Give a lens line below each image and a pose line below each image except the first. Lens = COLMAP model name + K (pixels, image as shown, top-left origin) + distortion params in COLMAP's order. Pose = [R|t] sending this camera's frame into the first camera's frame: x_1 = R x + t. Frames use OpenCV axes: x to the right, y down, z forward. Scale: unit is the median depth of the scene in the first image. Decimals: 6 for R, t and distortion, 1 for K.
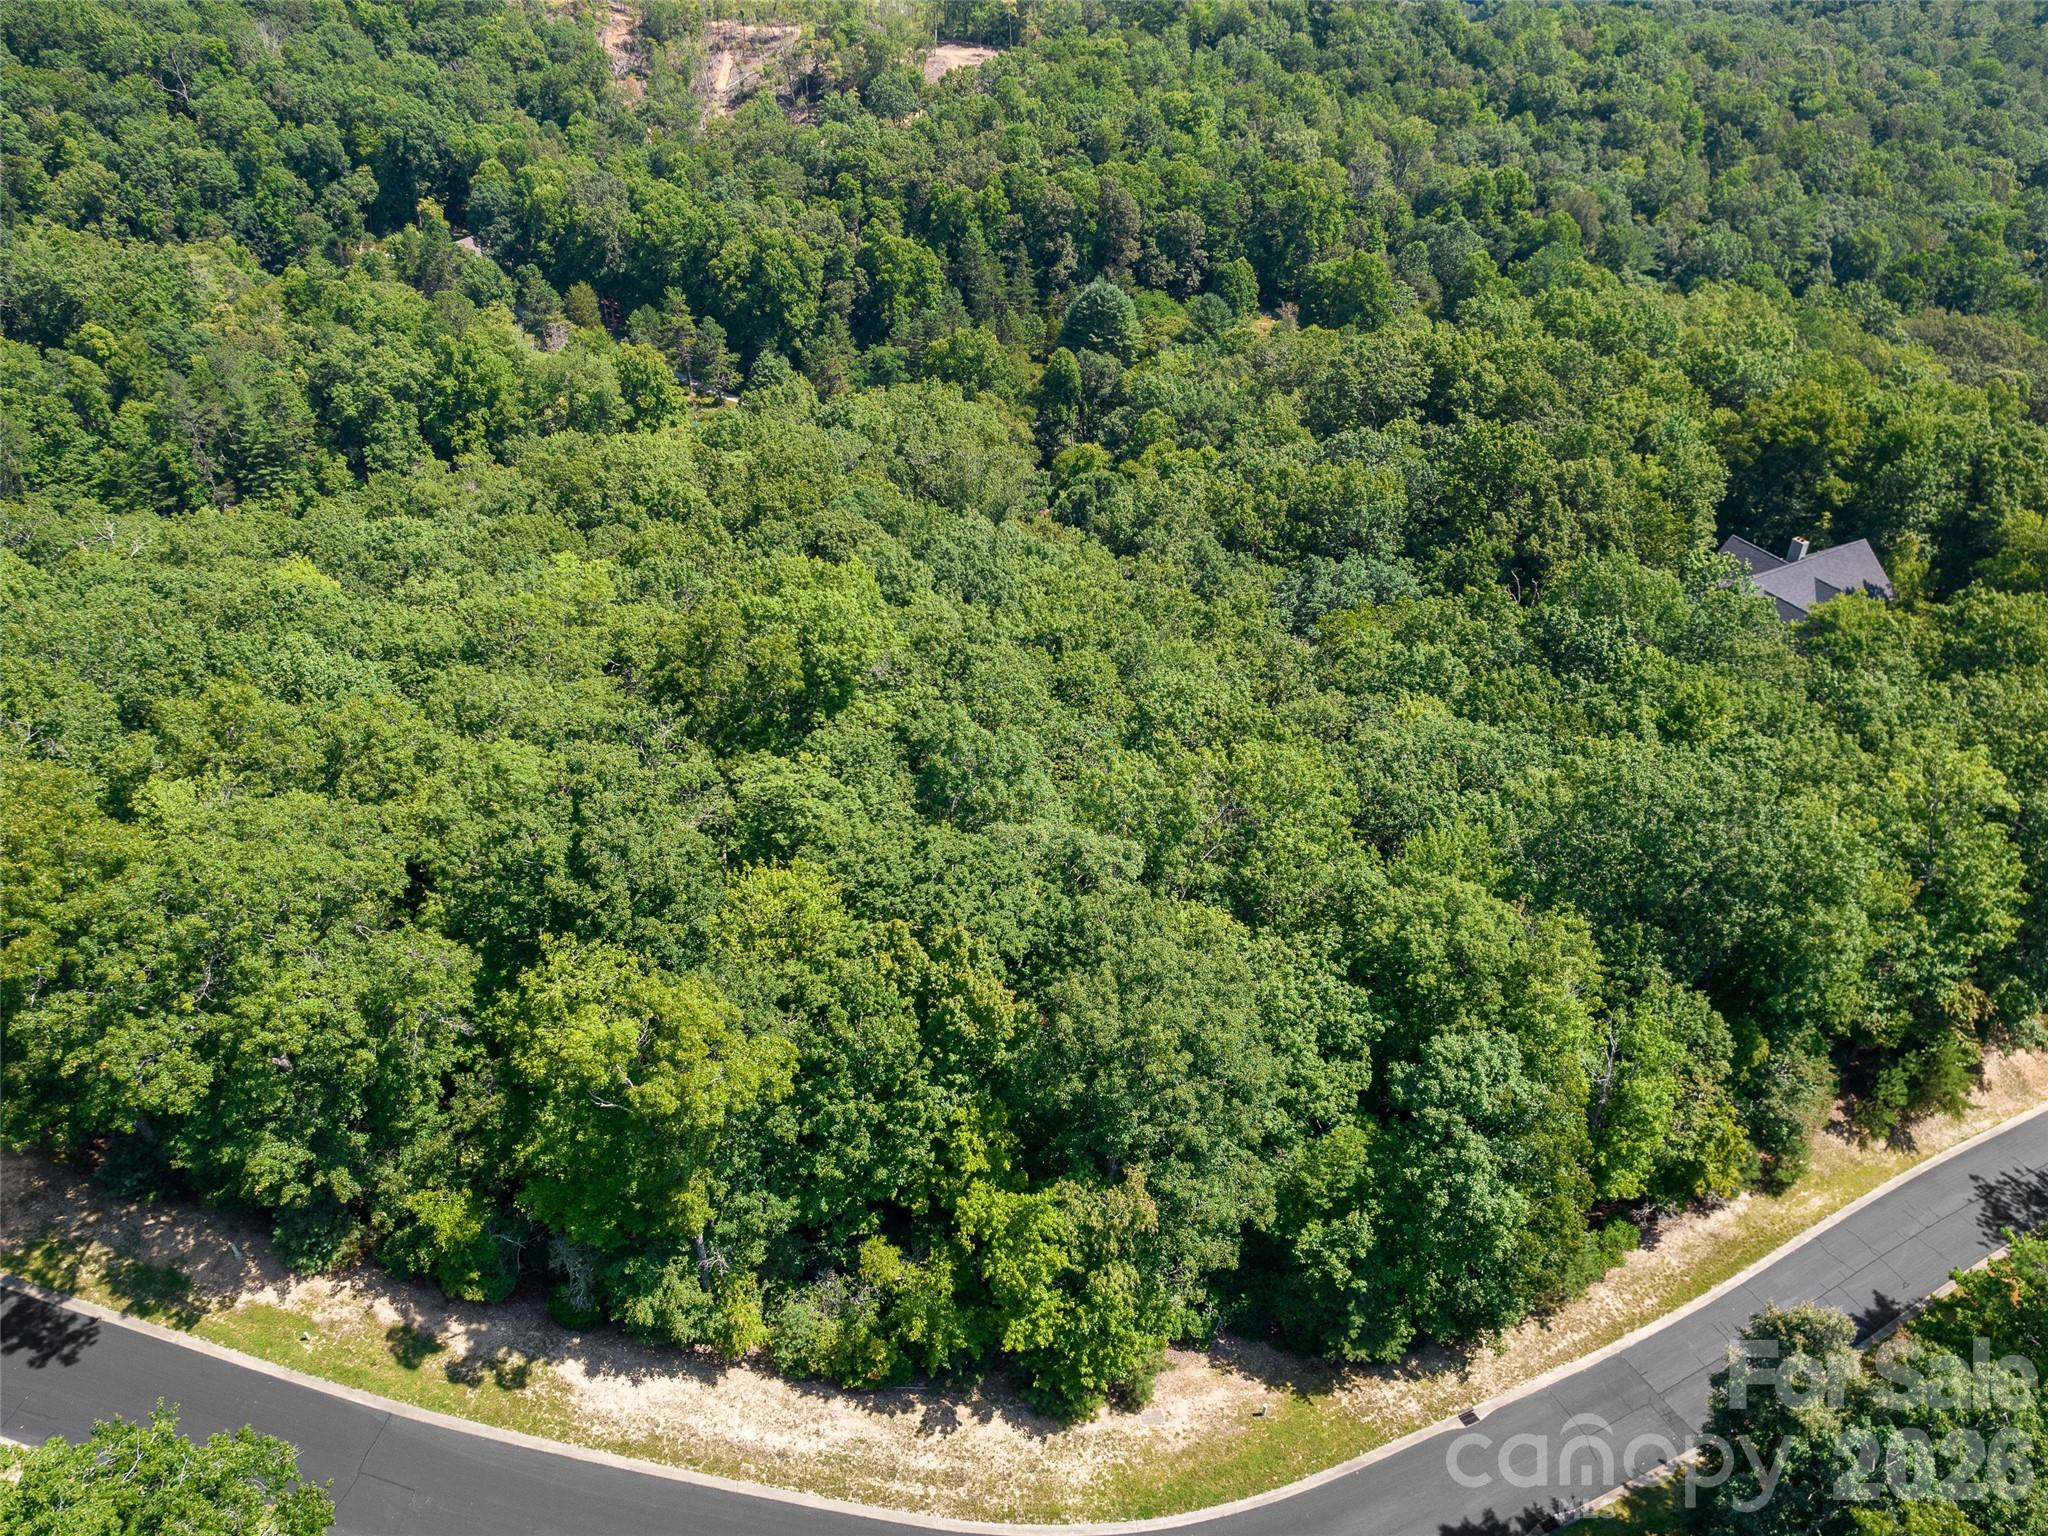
lens RADIAL K [[1494.2, 0, 1040.7], [0, 1494.2, 779.2], [0, 0, 1]] dist [-0.058423, 0.037367]
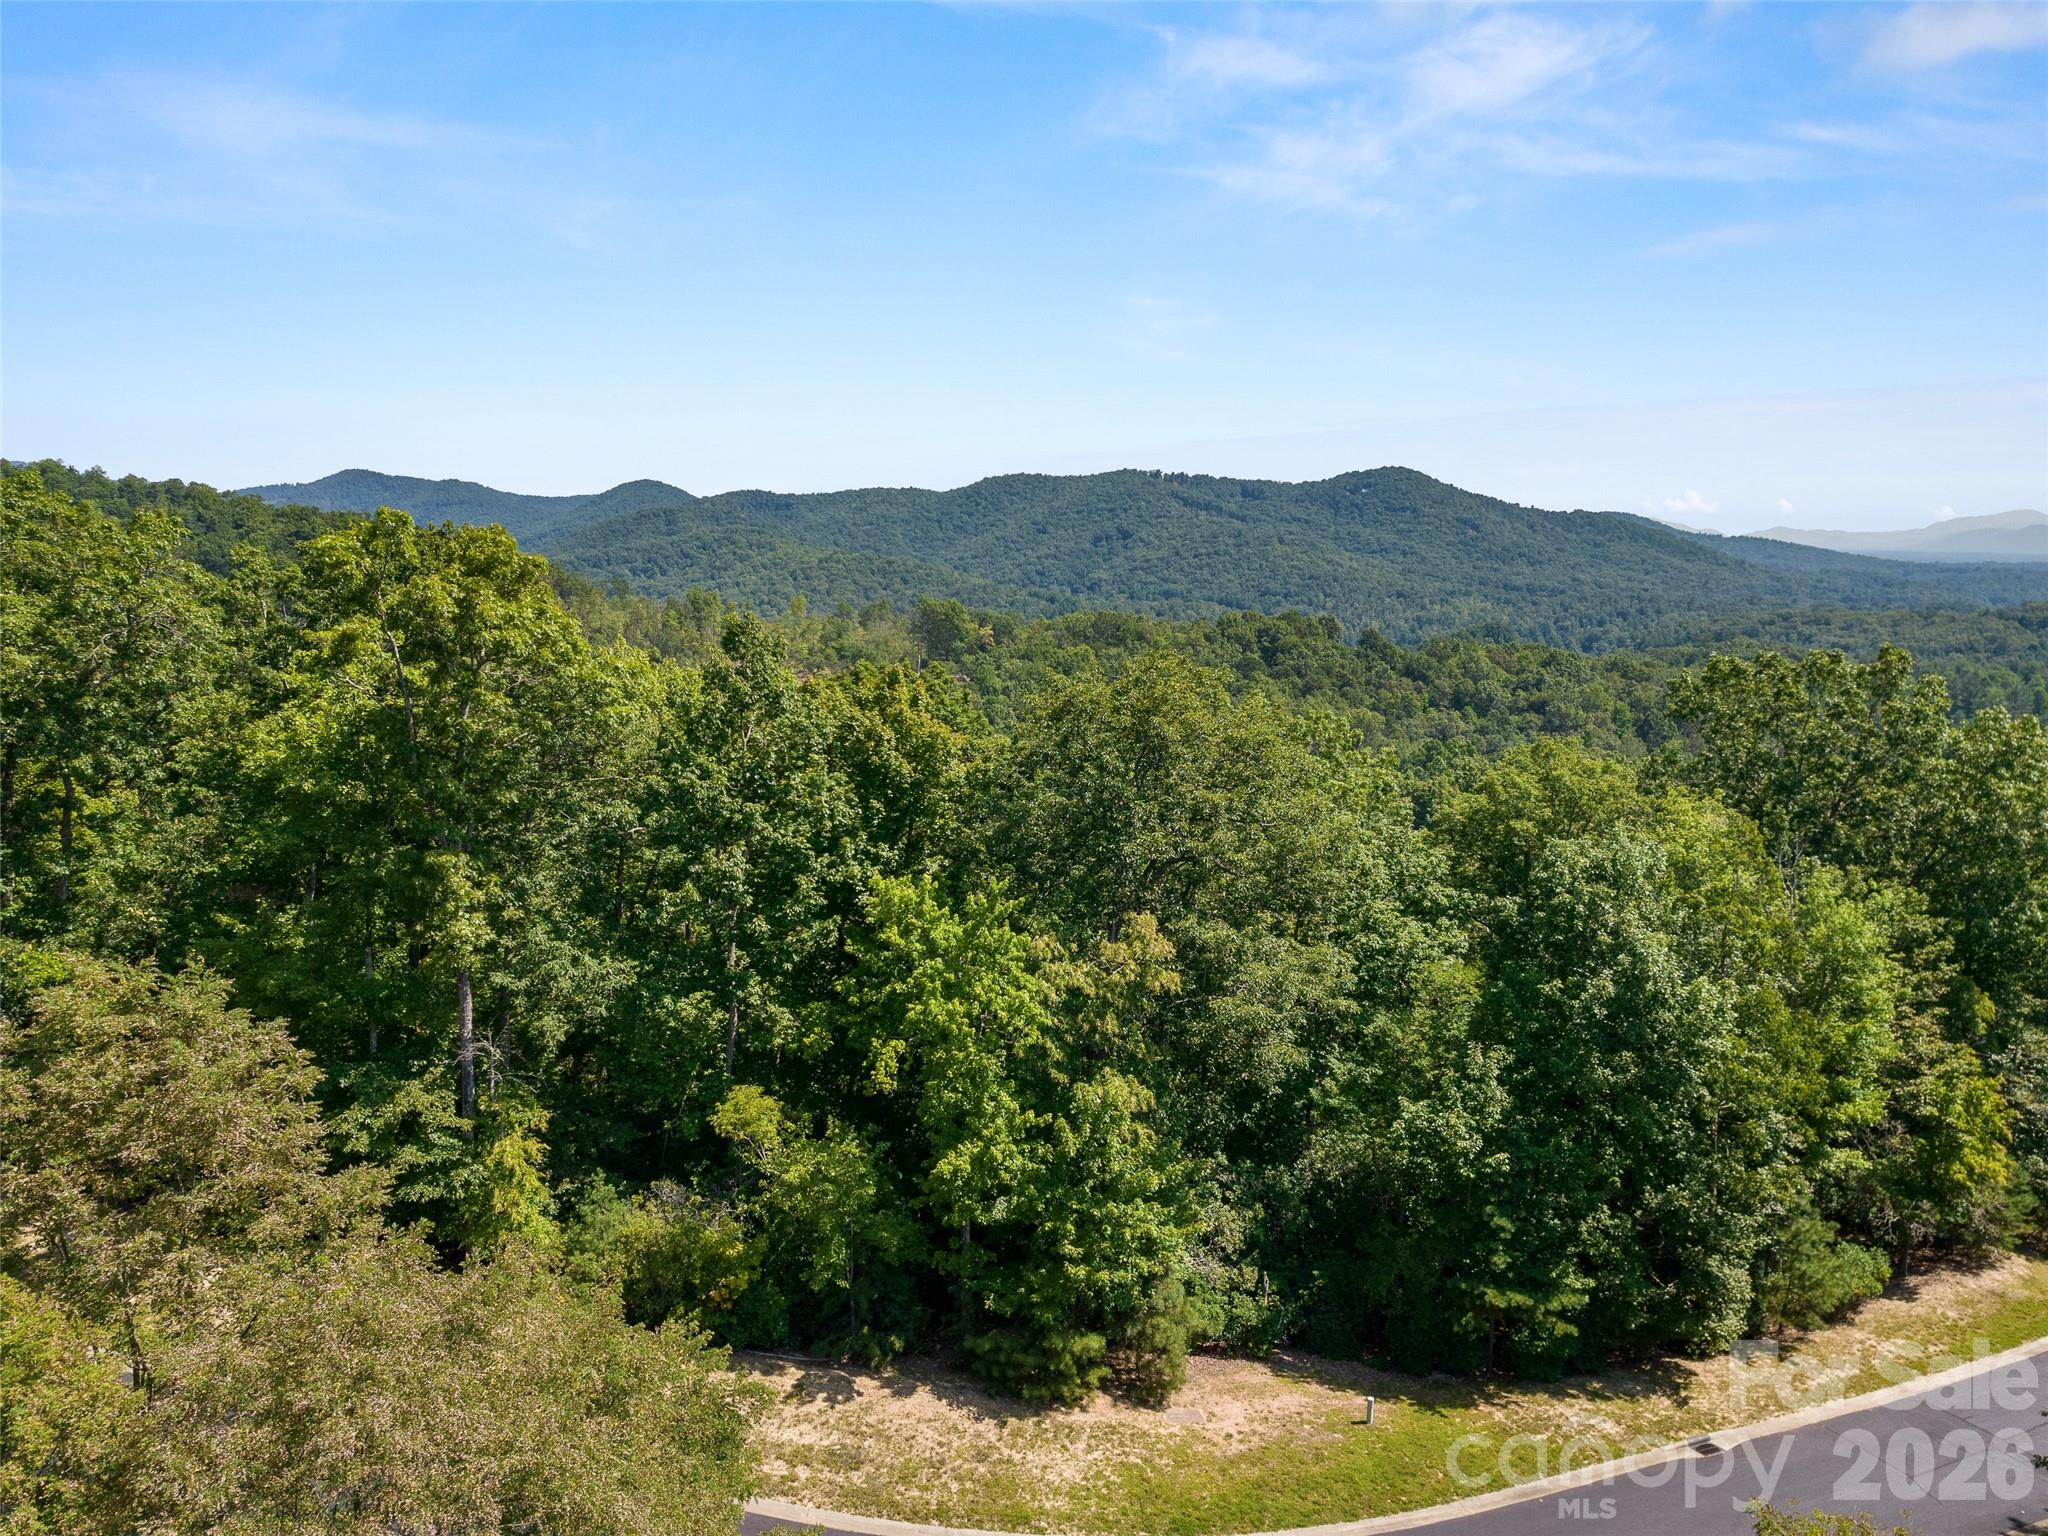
lens RADIAL K [[1494.2, 0, 1044.4], [0, 1494.2, 765.0], [0, 0, 1]] dist [-0.058423, 0.037367]
pose [[0.999817, 0.003297, 0.018840, 0.002646], [0.005702, 0.888844, -0.458175, 0.181563], [-0.018257, 0.458198, 0.888662, 0.135156]]
